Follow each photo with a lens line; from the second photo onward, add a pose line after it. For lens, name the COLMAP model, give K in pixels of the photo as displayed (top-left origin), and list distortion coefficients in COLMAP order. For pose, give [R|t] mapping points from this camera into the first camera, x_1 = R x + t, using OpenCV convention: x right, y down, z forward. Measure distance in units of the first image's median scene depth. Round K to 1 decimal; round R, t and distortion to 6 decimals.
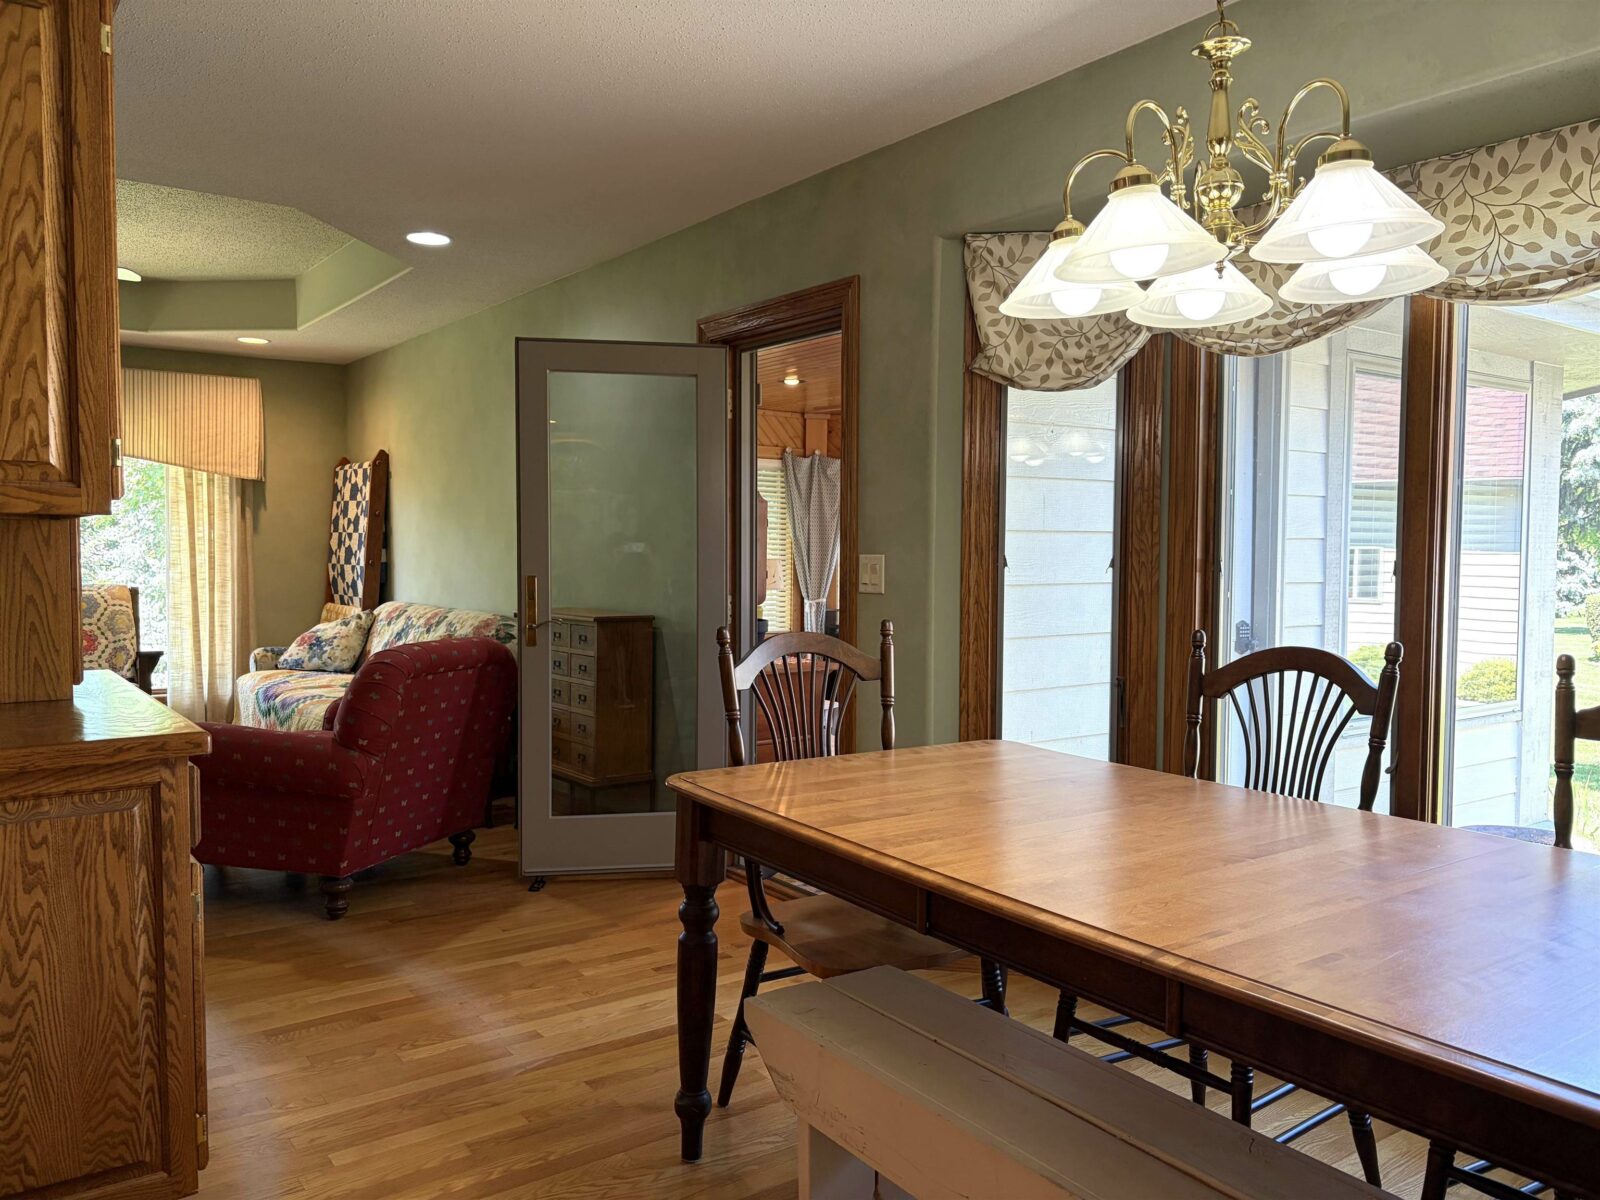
lens RADIAL K [[1212.9, 0, 800.0], [0, 1212.9, 600.0], [0, 0, 1]] dist [0.108341, -0.185951]
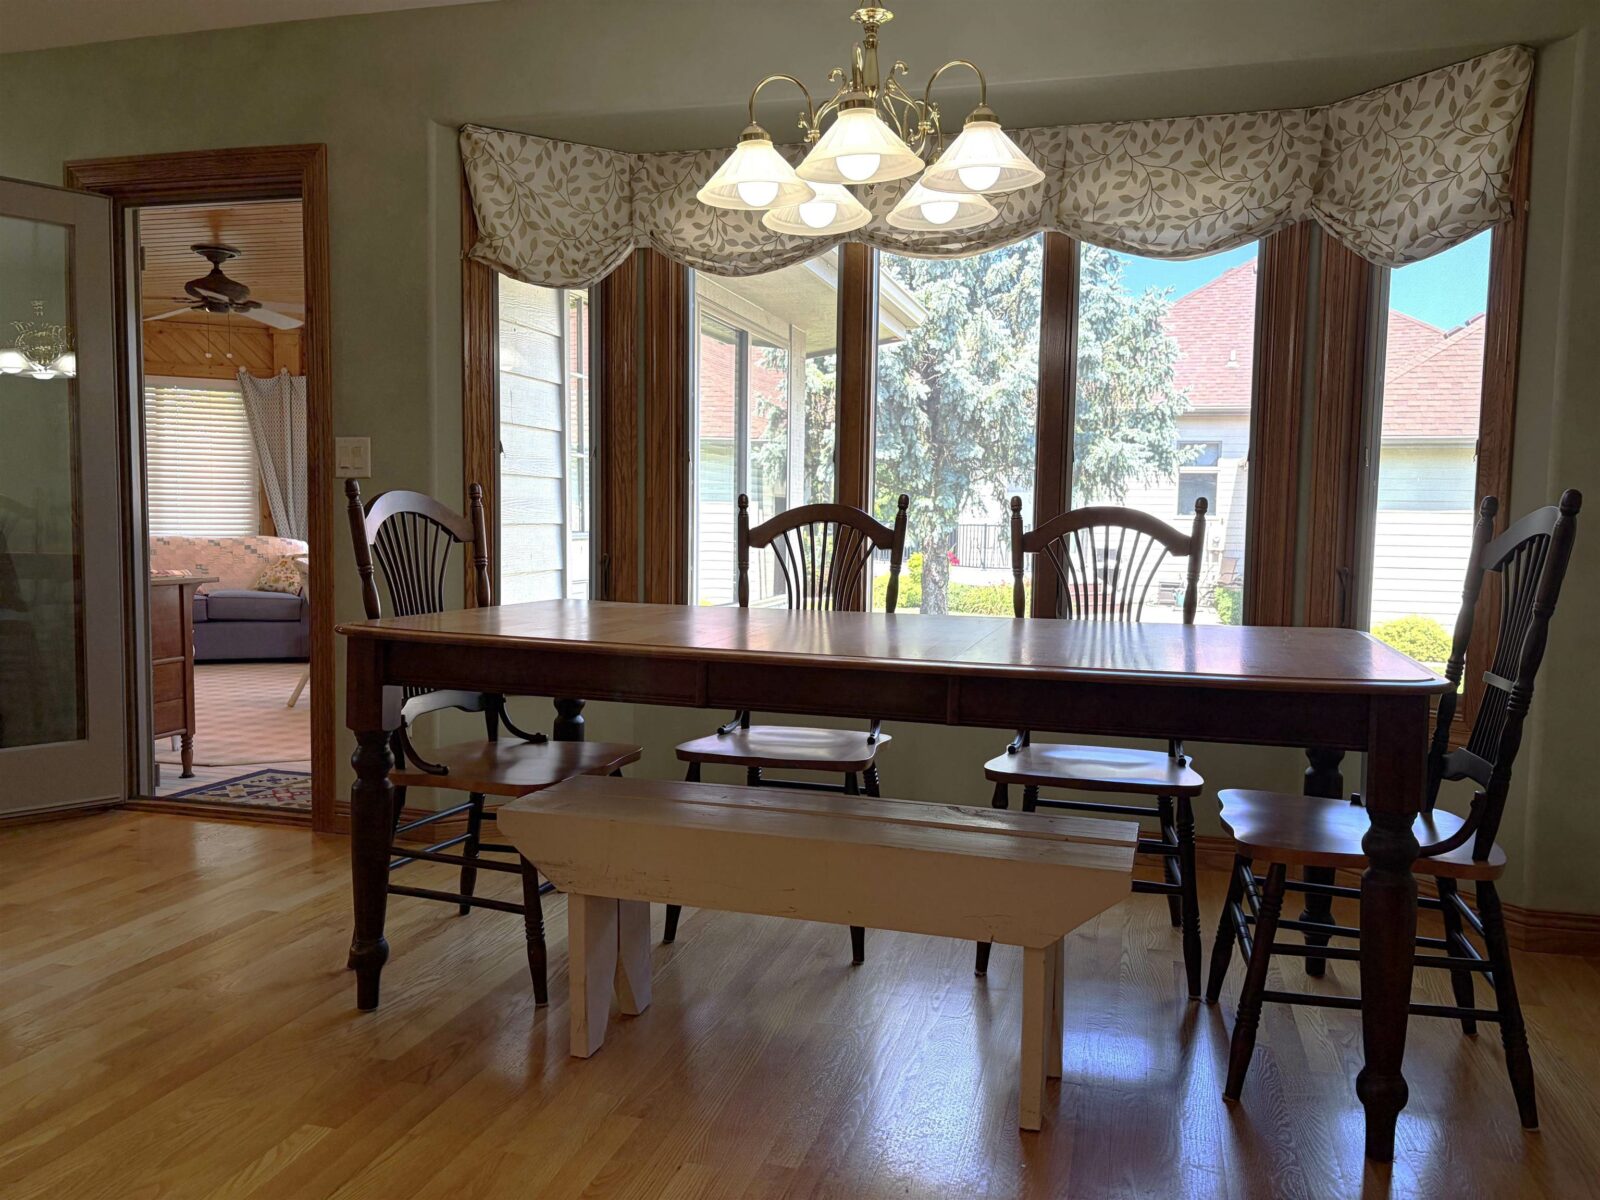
lens RADIAL K [[1239.1, 0, 800.0], [0, 1239.1, 600.0], [0, 0, 1]] dist [-0.037711, 0.111845]
pose [[0.783635, -0.032176, 0.620388, -0.306322], [0.013862, 0.999315, 0.034319, 0.069707], [-0.621067, -0.018294, 0.783544, 0.007451]]
